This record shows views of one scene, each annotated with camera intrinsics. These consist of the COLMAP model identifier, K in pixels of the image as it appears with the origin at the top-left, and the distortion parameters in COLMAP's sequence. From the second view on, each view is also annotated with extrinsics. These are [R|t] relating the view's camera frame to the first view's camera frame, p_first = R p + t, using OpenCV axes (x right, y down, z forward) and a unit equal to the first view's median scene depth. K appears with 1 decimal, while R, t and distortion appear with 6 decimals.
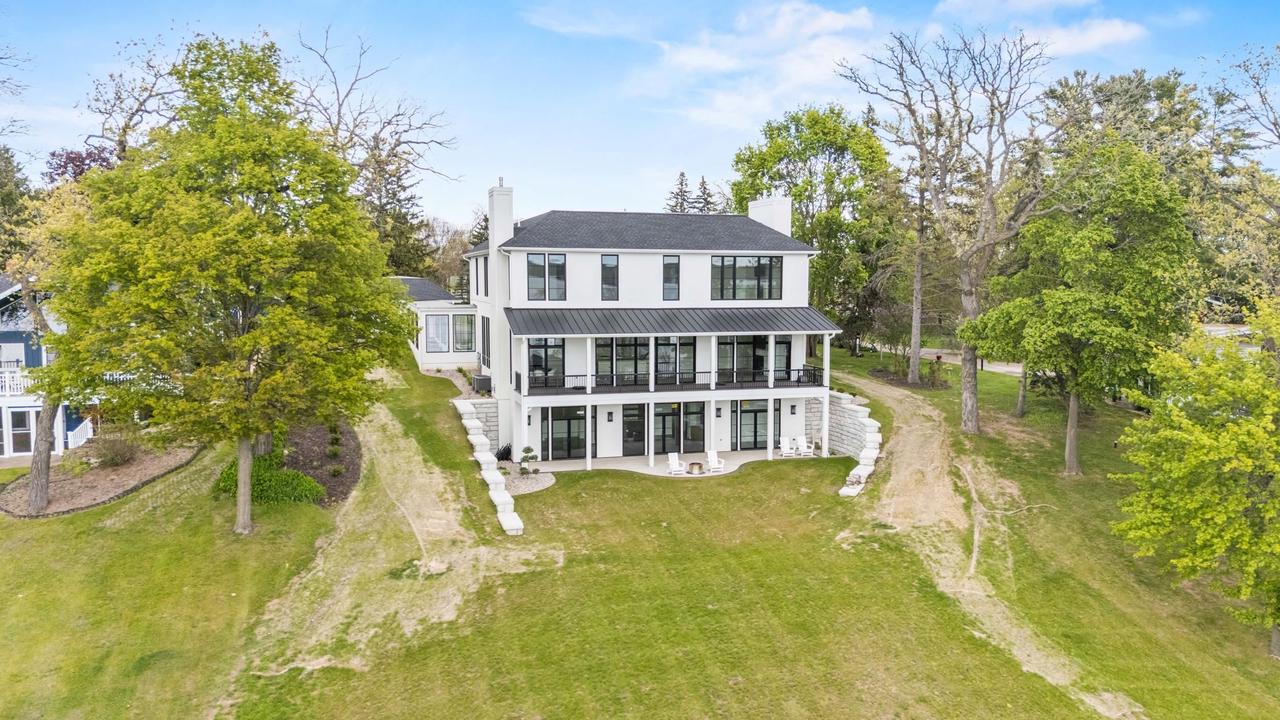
lens RADIAL K [[938.6, 0, 646.9], [0, 938.6, 359.3], [0, 0, 1]] dist [0.064557, -0.053256]
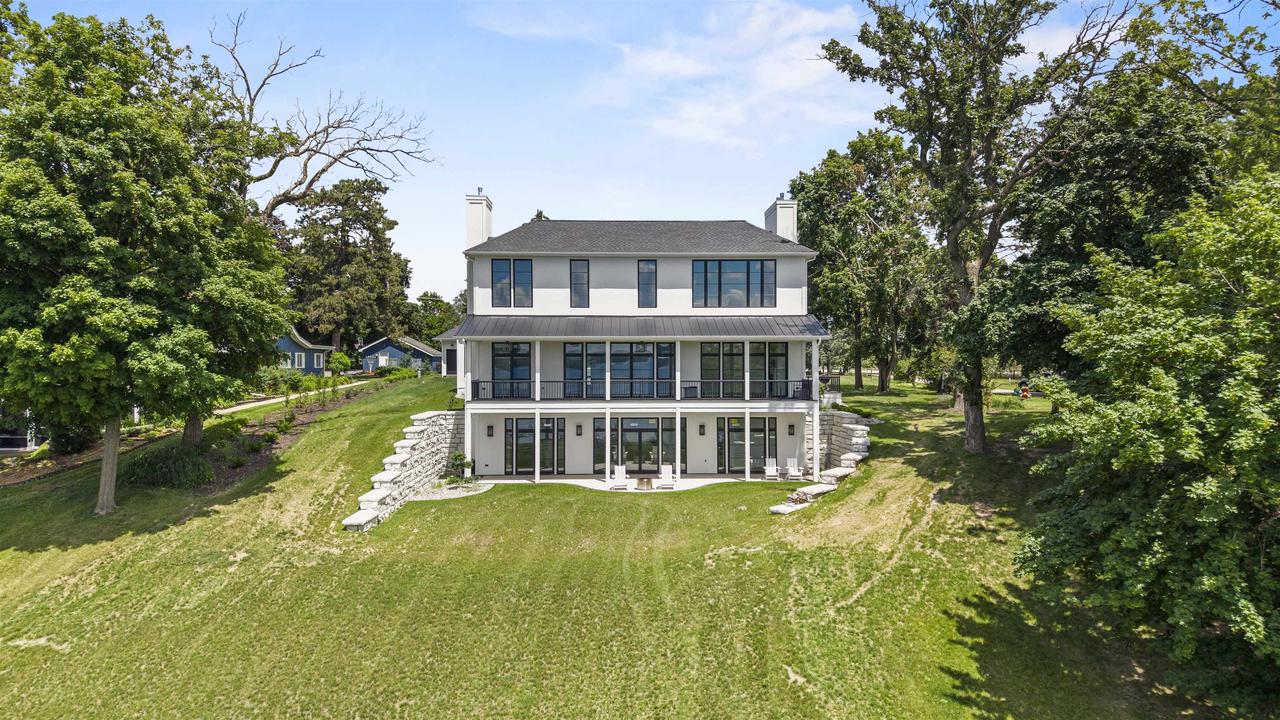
lens RADIAL K [[858.4, 0, 646.3], [0, 858.4, 359.8], [0, 0, 1]] dist [0.009083, -0.000068]
pose [[0.965882, -0.006428, -0.258903, 0.340821], [-0.016398, 0.996168, -0.085910, 0.086393], [0.258463, 0.087225, 0.962075, 0.256300]]
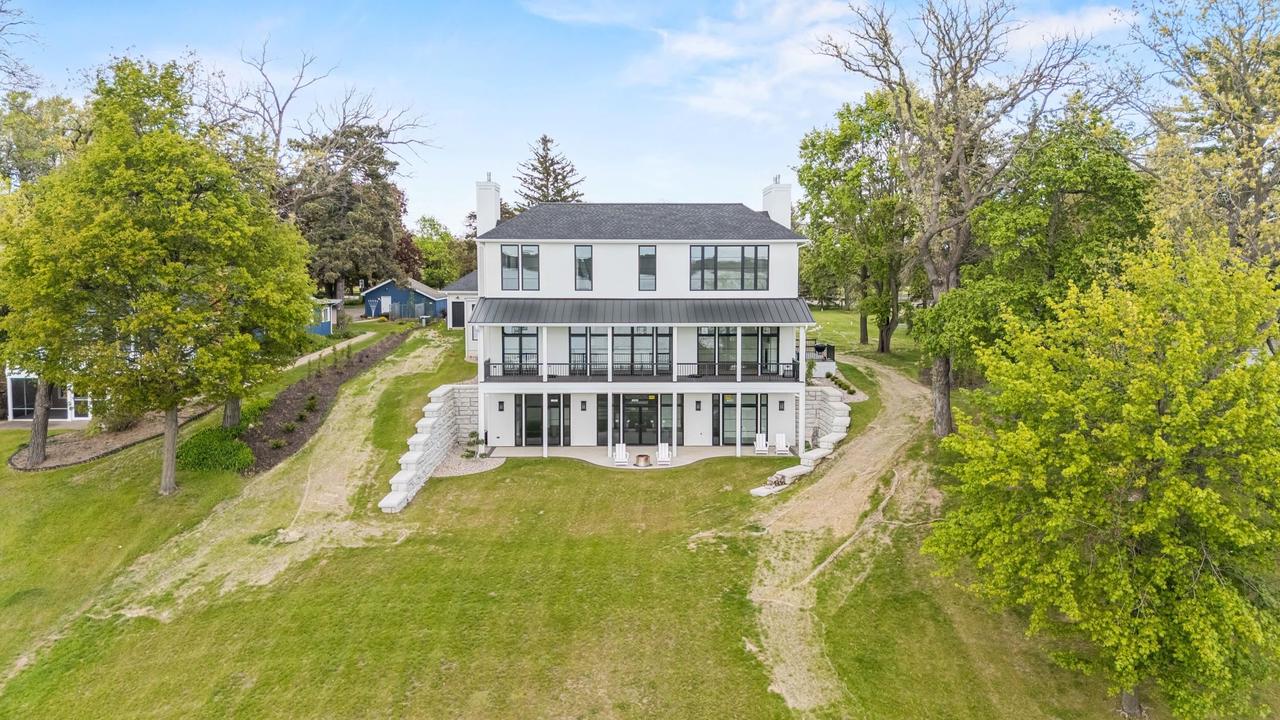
lens RADIAL K [[944.5, 0, 646.8], [0, 944.5, 335.3], [0, 0, 1]] dist [0.063096, -0.047699]
pose [[0.962061, 0.015558, -0.272391, 0.414539], [-0.020425, 0.999678, -0.015042, -0.000661], [0.272070, 0.020035, 0.962069, 0.054202]]
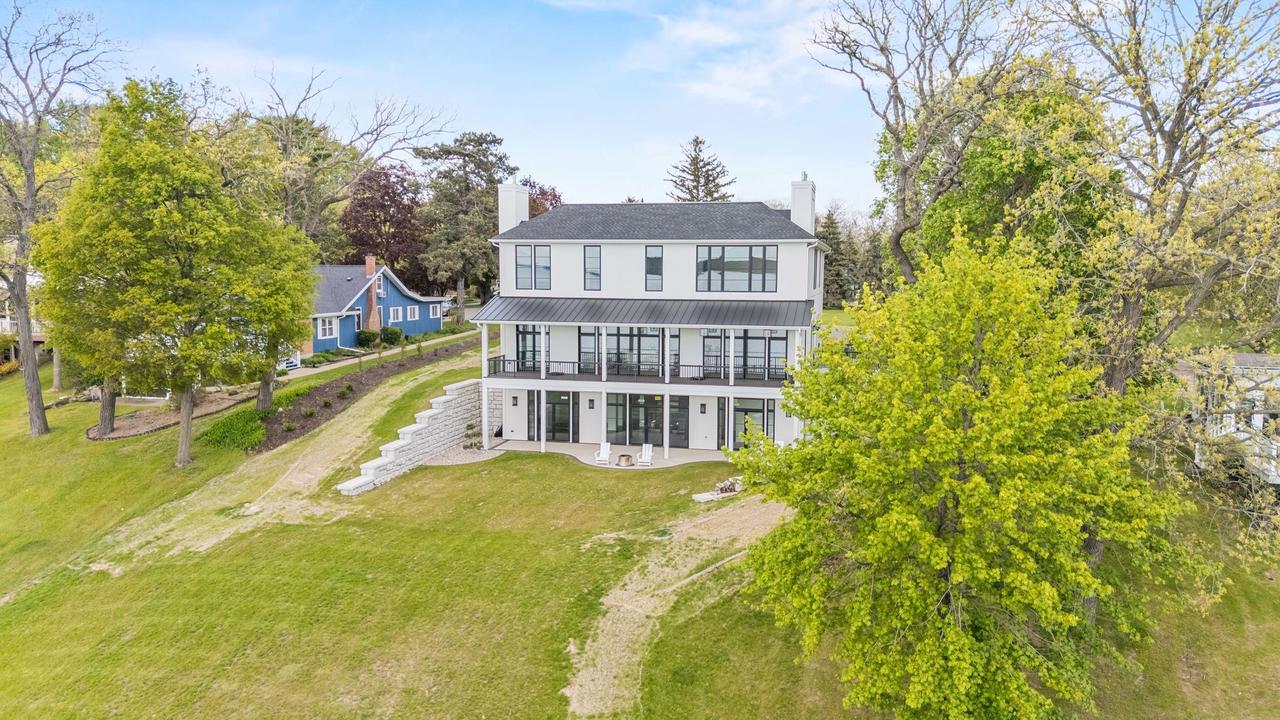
lens RADIAL K [[938.6, 0, 646.9], [0, 938.6, 359.3], [0, 0, 1]] dist [0.064557, -0.053256]
pose [[0.869154, 0.047971, -0.492209, 0.707583], [-0.045678, 0.998817, 0.016686, -0.009938], [0.492427, 0.007980, 0.870317, 0.189394]]
